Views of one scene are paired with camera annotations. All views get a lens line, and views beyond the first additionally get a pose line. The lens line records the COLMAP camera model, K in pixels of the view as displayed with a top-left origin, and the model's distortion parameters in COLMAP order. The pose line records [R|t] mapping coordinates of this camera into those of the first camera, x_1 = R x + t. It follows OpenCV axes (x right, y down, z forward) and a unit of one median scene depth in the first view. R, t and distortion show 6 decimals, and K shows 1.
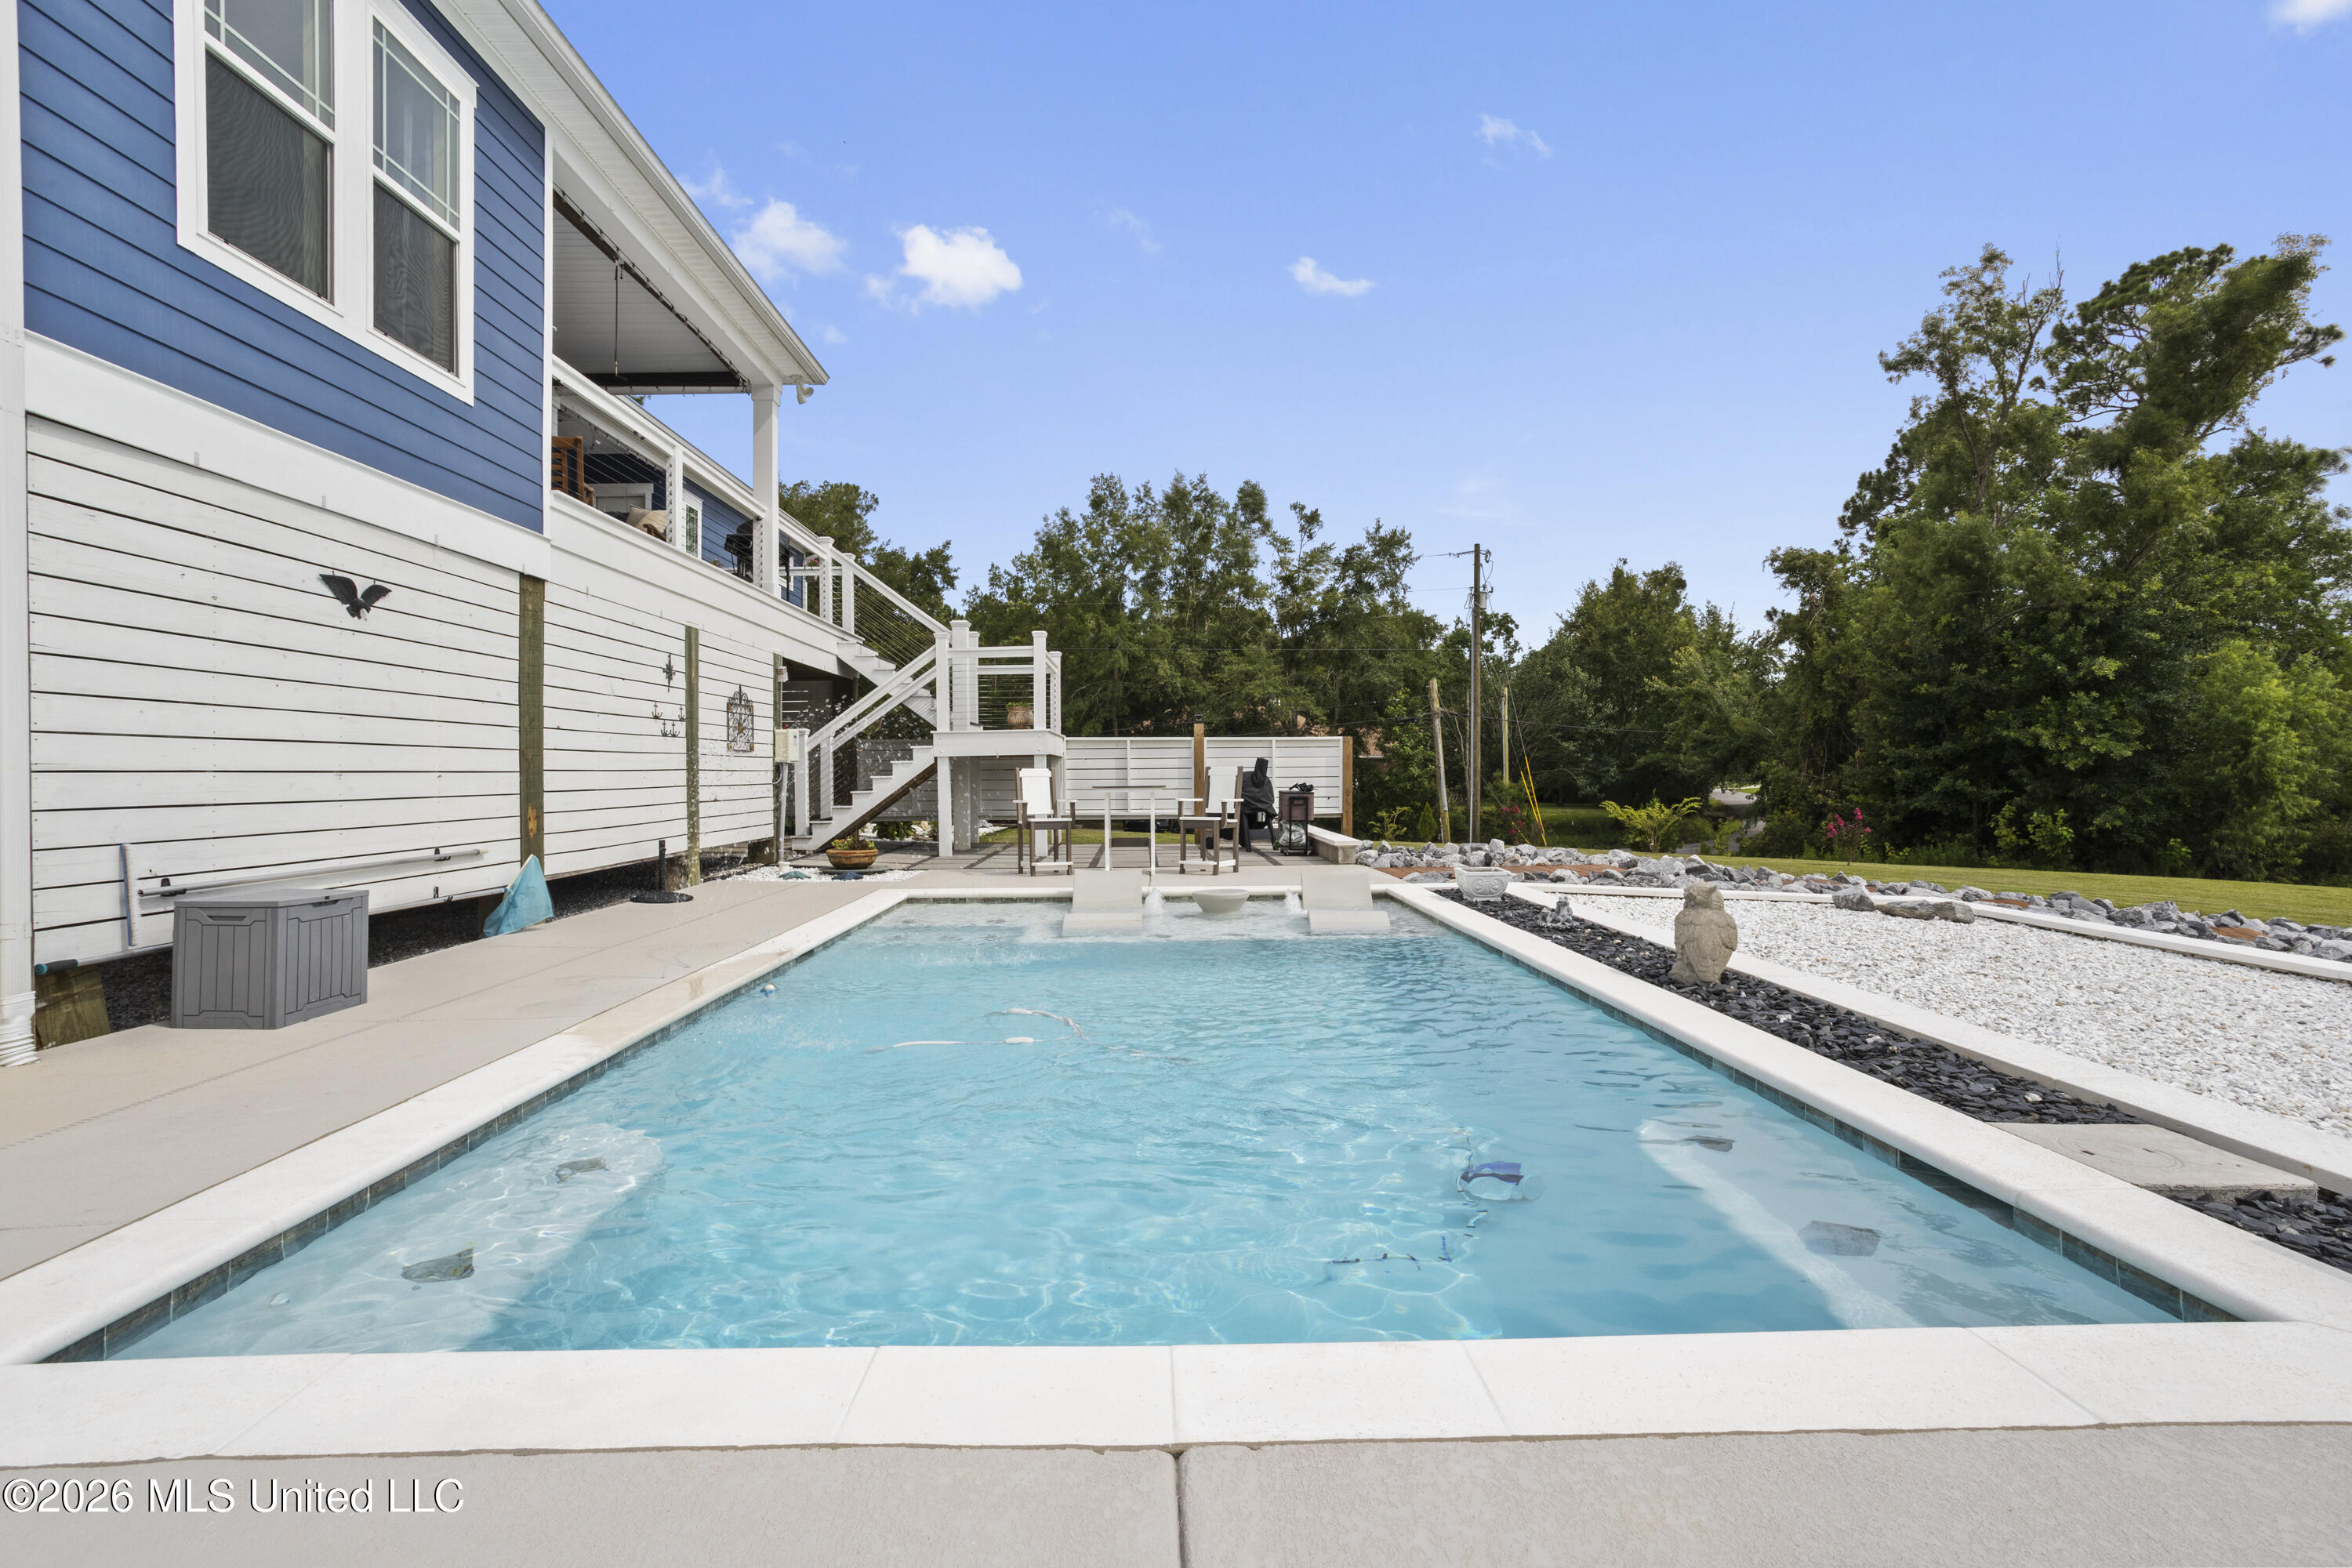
lens RADIAL K [[1142.0, 0, 1178.1], [0, 1142.0, 768.3], [0, 0, 1]] dist [-0.026668, 0.010973]
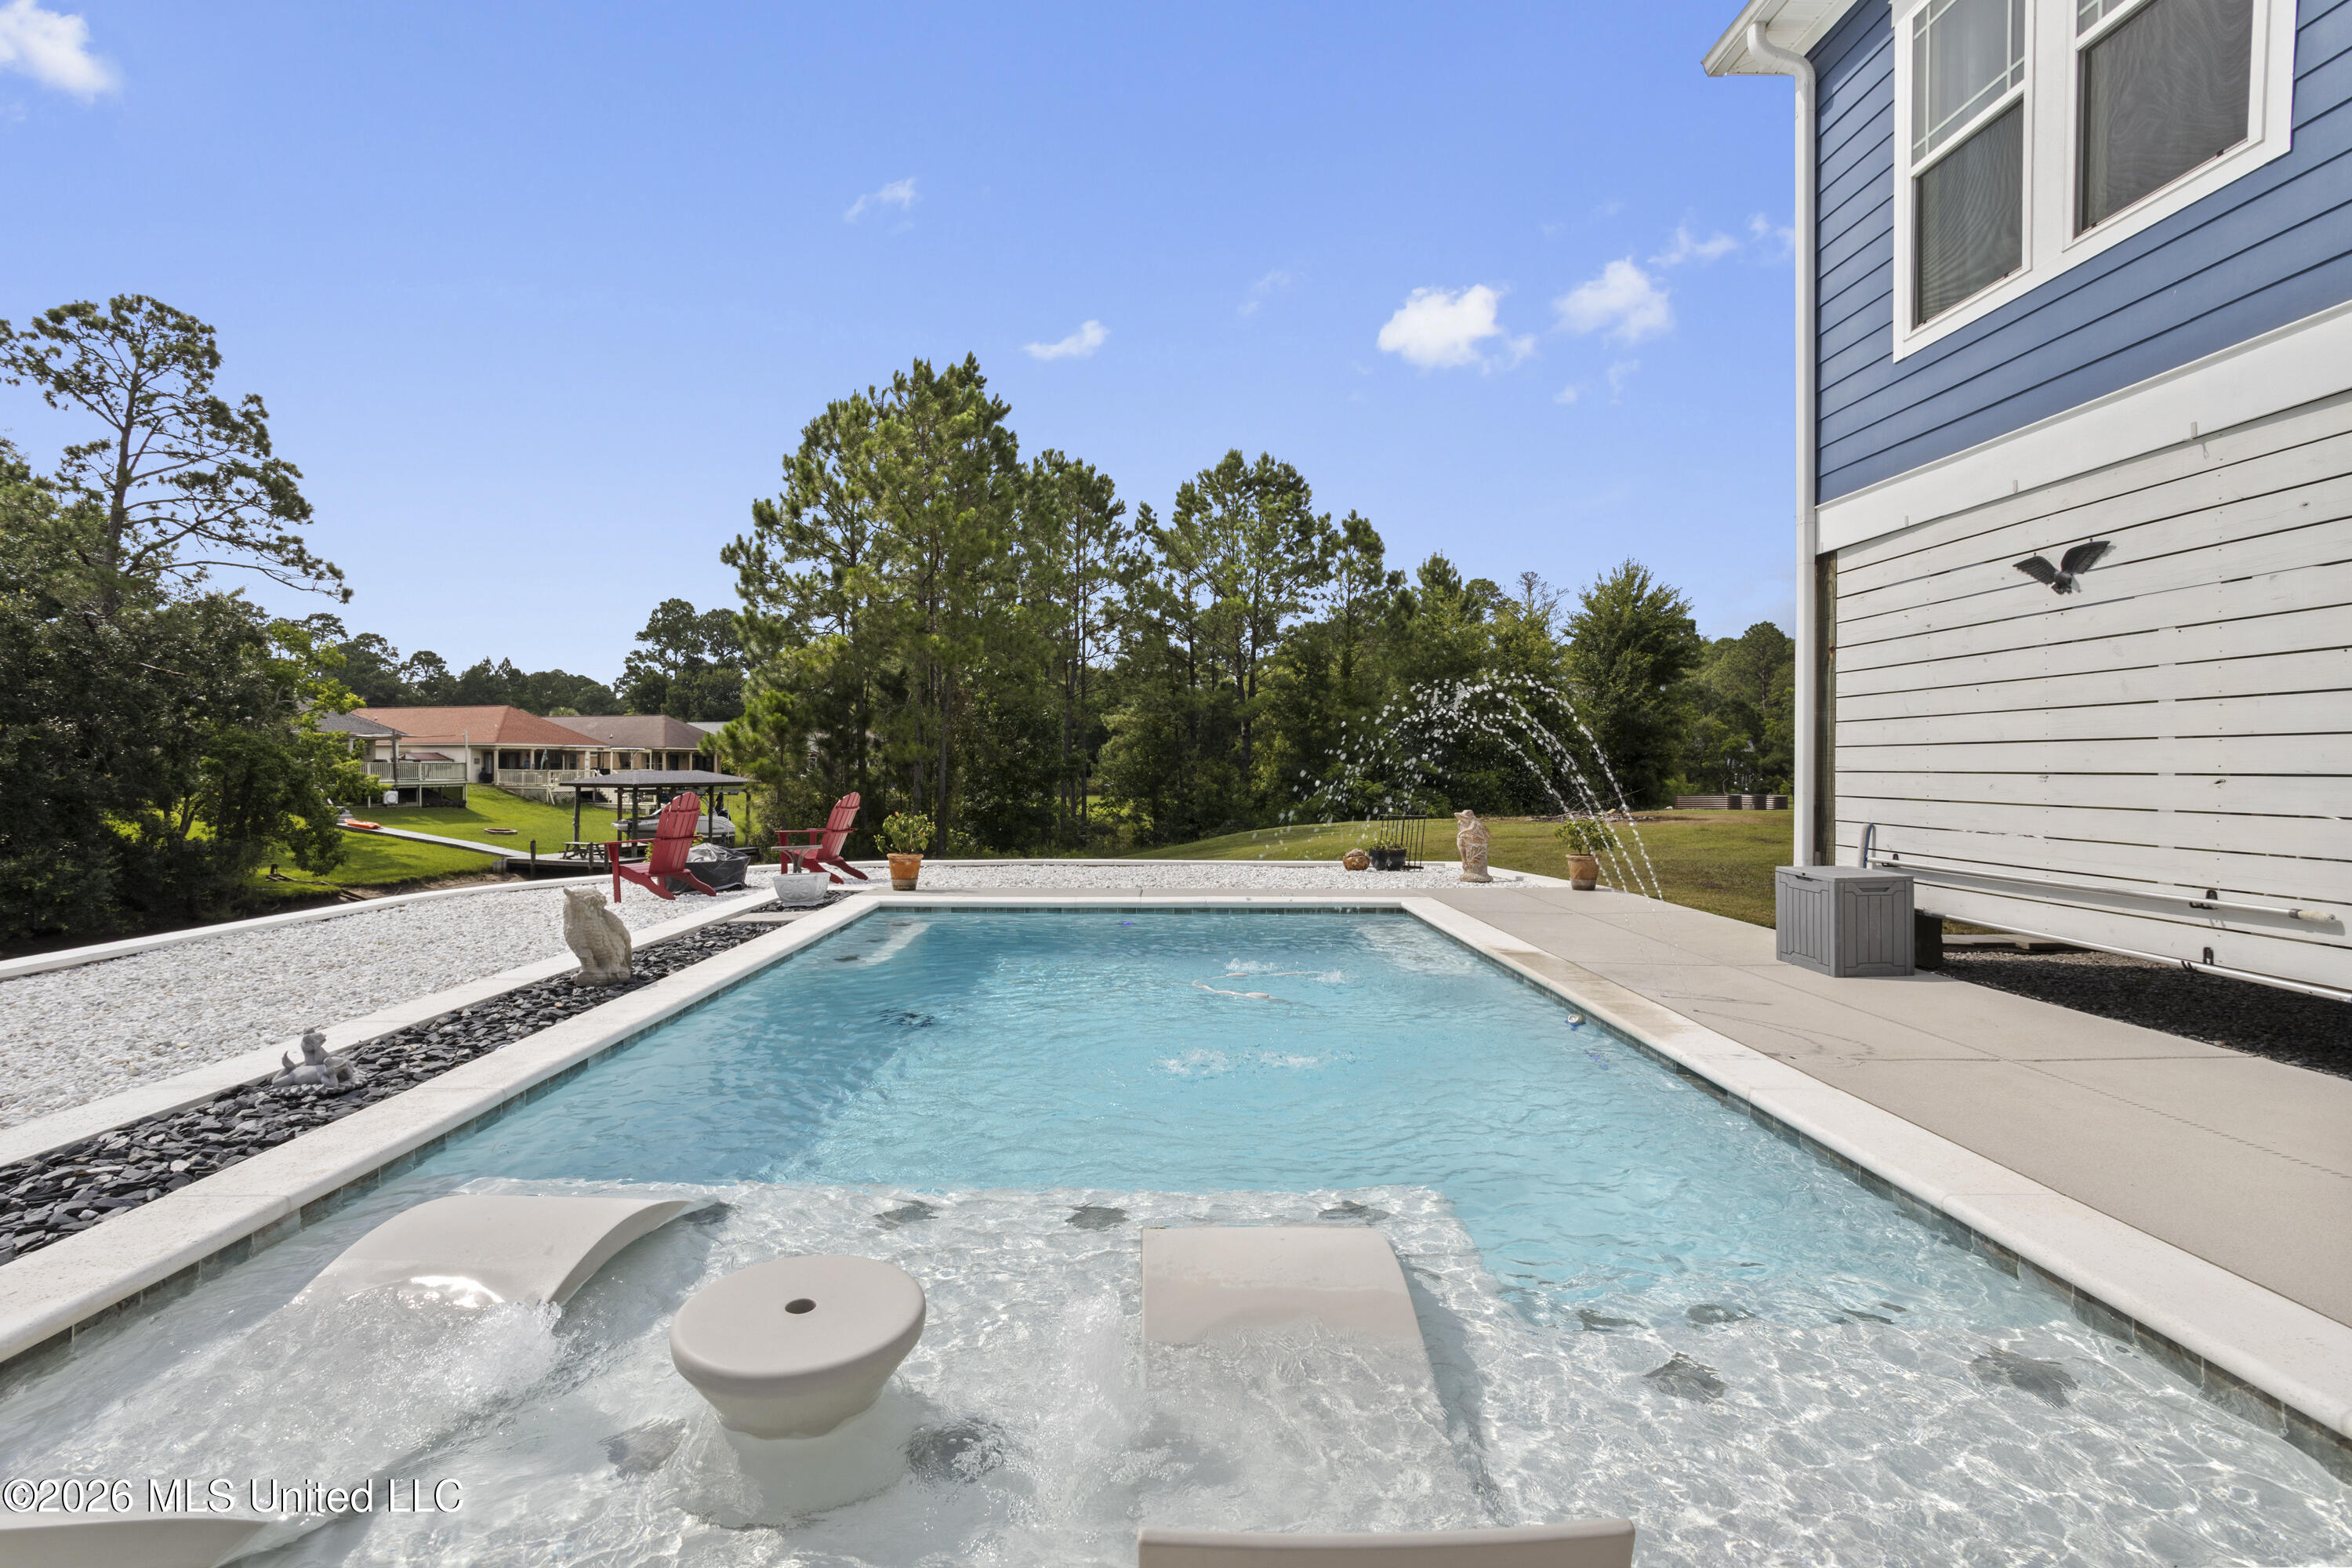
lens RADIAL K [[1118.7, 0, 1155.3], [0, 1118.7, 776.1], [0, 0, 1]] dist [-0.017164, 0.010850]
pose [[-0.999668, 0.002380, 0.025659, -0.012842], [0.002499, 0.999986, 0.004572, -0.000136], [-0.025648, 0.004635, -0.999660, 0.398633]]
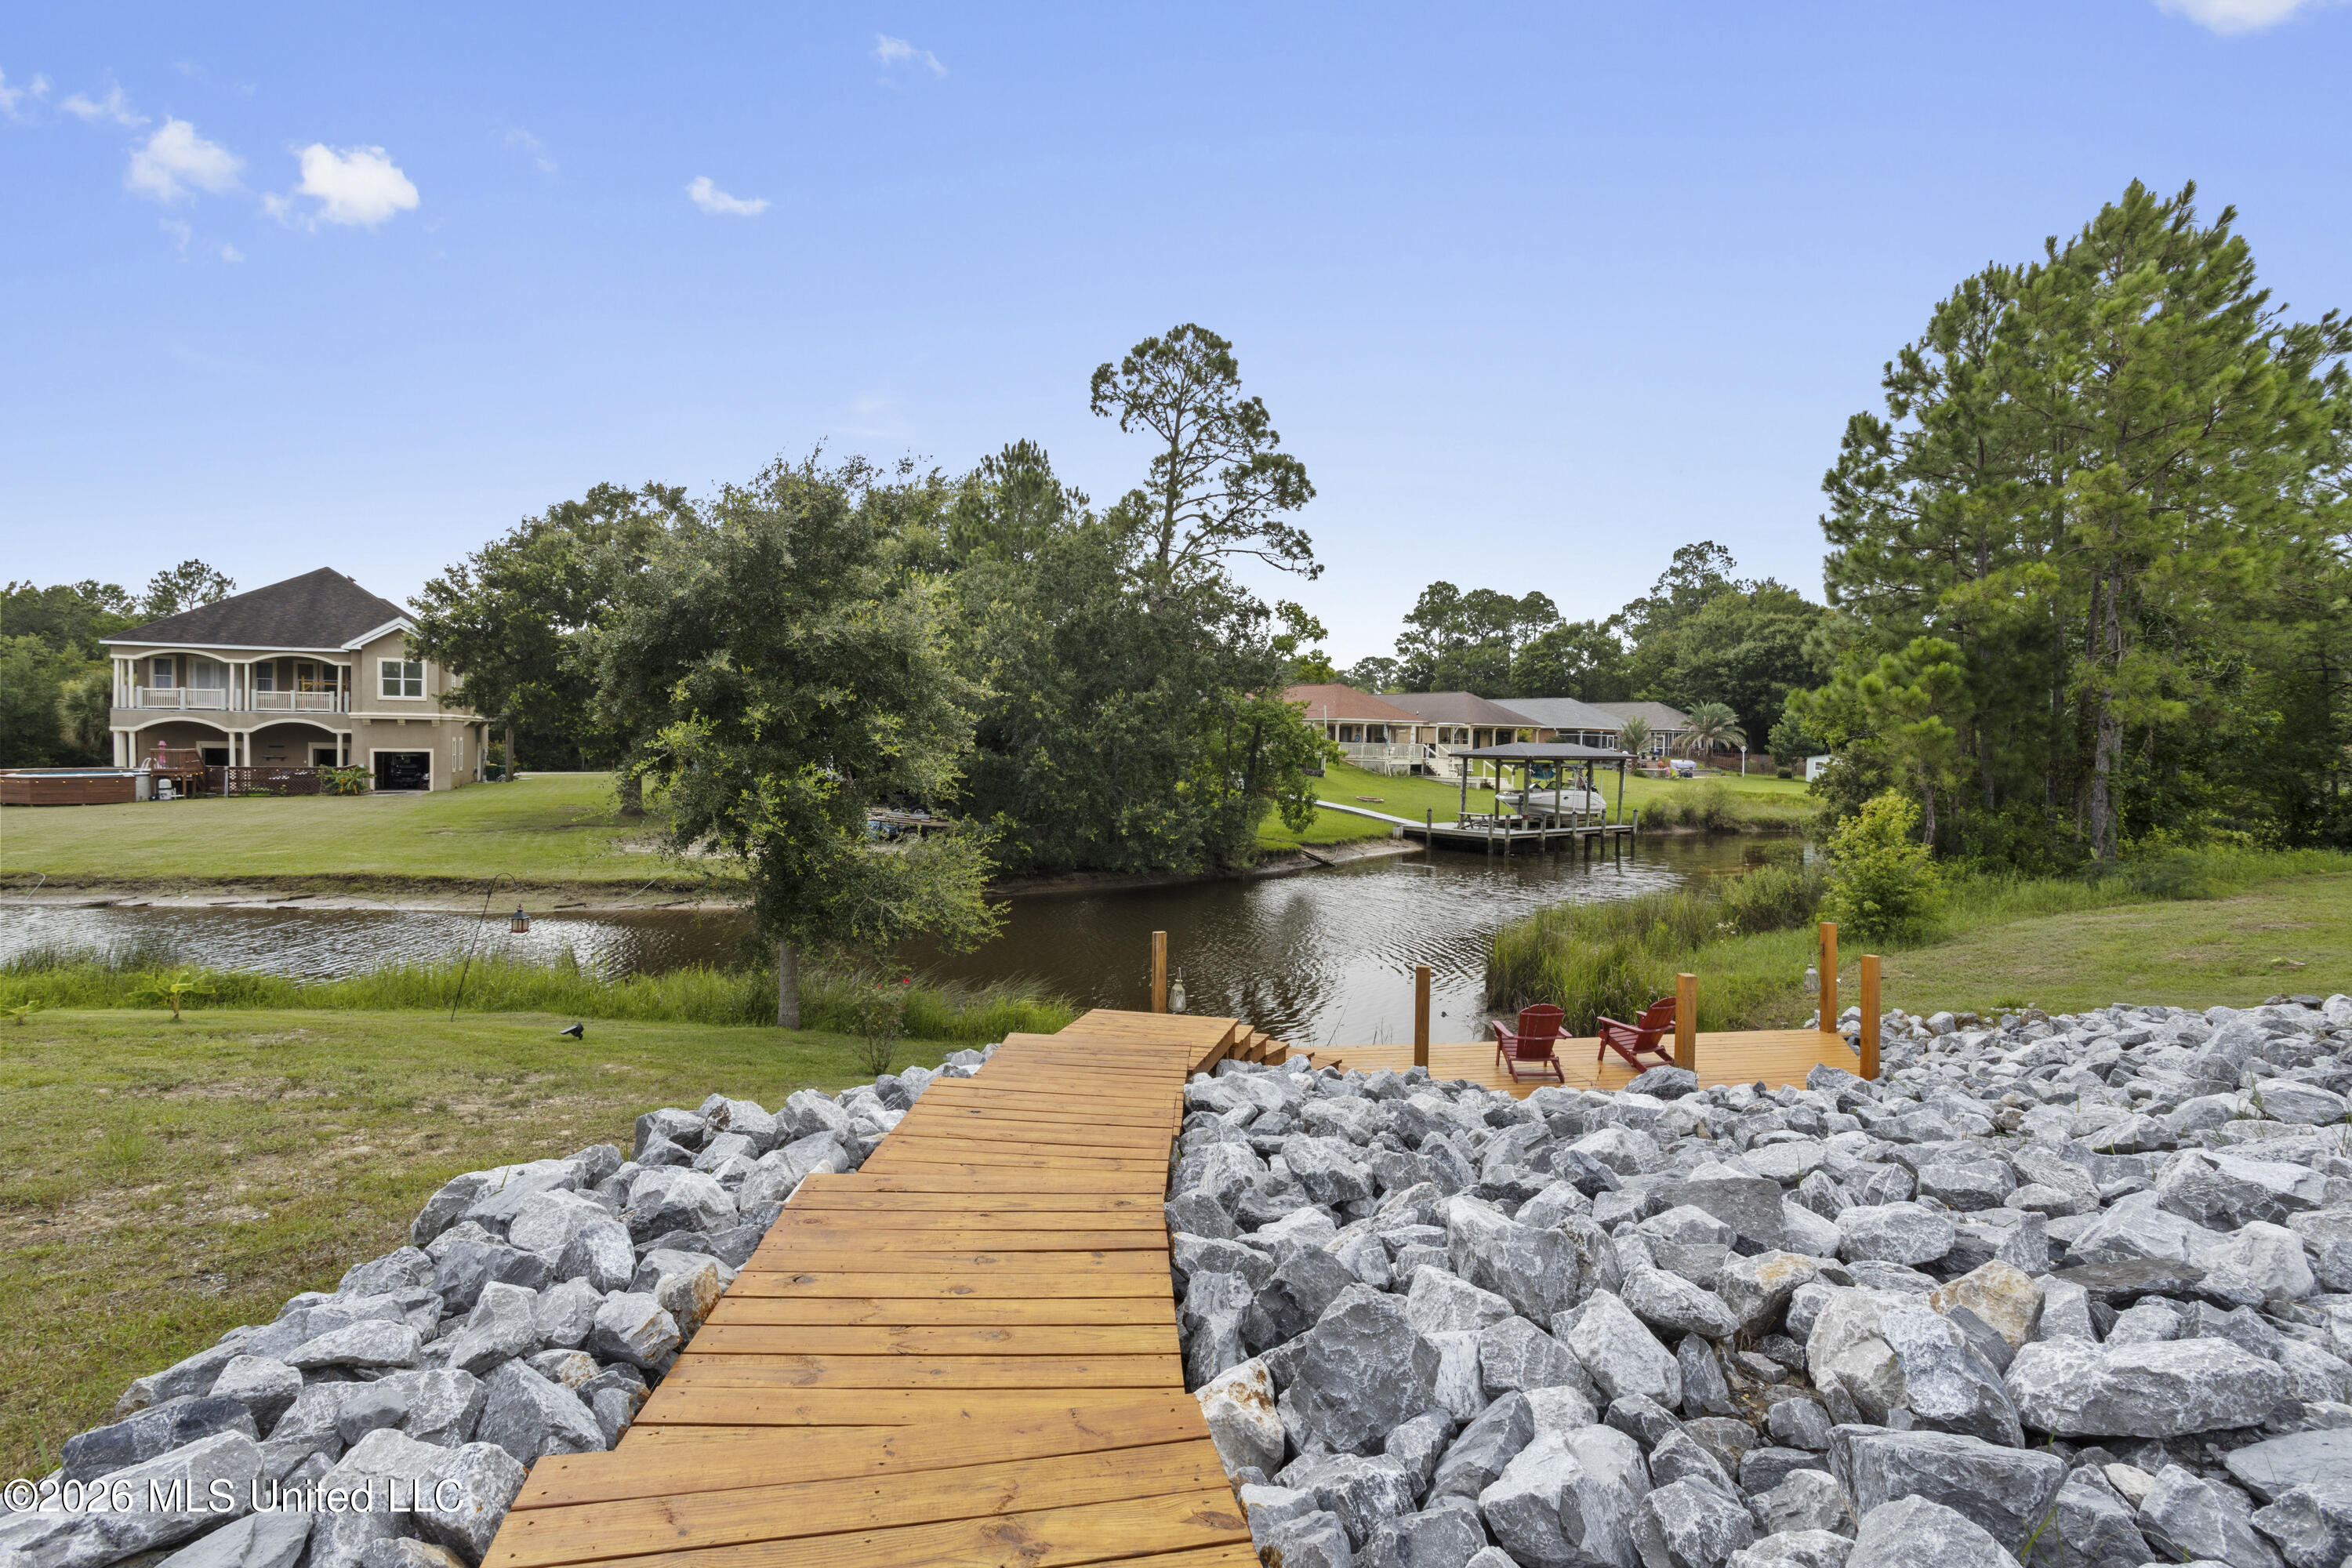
lens RADIAL K [[1118.7, 0, 1166.2], [0, 1118.7, 770.1], [0, 0, 1]] dist [-0.017164, 0.010850]
pose [[-0.817343, -0.017173, 0.575896, 0.333024], [-0.008933, 0.999813, 0.017137, 0.017223], [-0.576083, 0.008862, -0.817343, 0.377112]]
